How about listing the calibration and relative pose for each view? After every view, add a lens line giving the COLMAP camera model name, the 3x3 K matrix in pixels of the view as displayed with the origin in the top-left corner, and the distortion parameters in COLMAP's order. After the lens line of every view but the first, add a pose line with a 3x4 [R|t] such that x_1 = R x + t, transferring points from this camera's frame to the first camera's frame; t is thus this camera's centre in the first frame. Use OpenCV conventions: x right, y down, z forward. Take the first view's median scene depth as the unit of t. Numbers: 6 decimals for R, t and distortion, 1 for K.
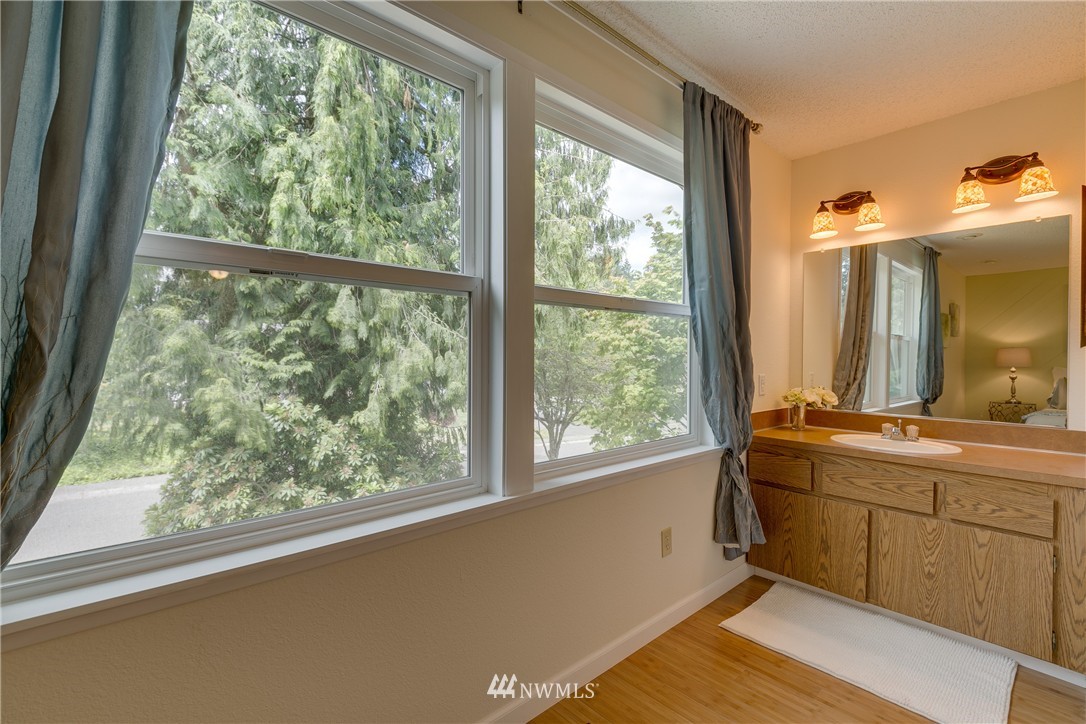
lens RADIAL K [[483.4, 0, 545.0], [0, 483.4, 360.5], [0, 0, 1]] dist [0.018957, -0.012756]
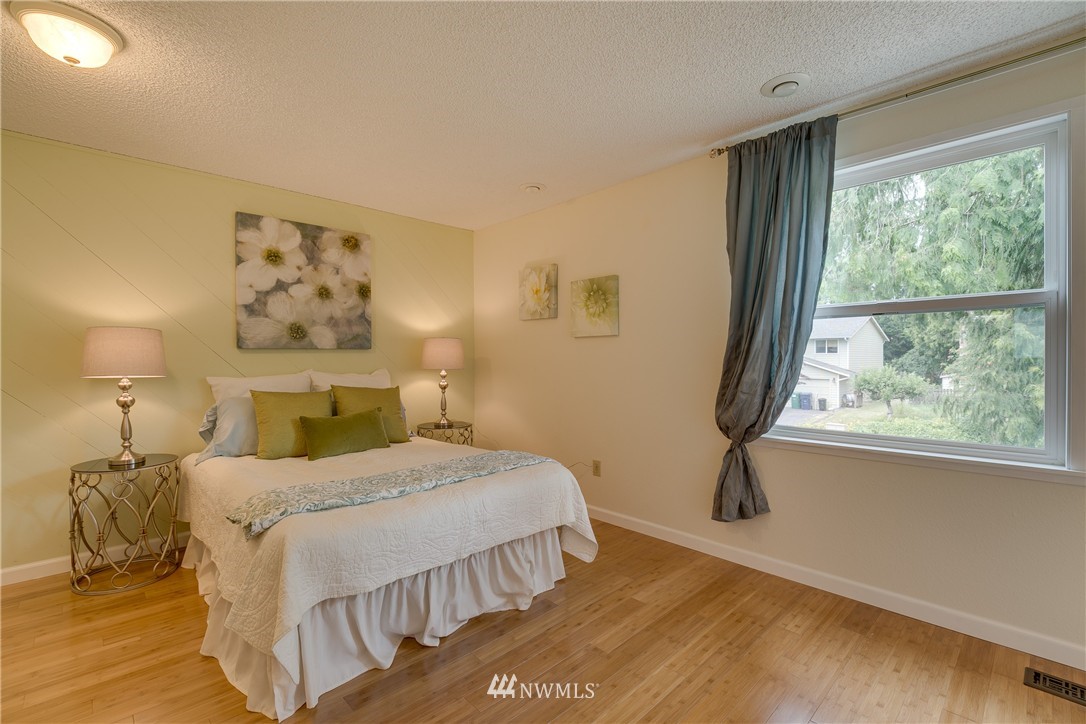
lens RADIAL K [[480.4, 0, 543.0], [0, 480.4, 362.0], [0, 0, 1]] dist [0.000745, -0.000046]
pose [[0.028647, 0.007473, -0.999562, 0.705018], [-0.000626, 0.999972, 0.007458, 0.002607], [0.999589, 0.000413, 0.028651, -0.229062]]
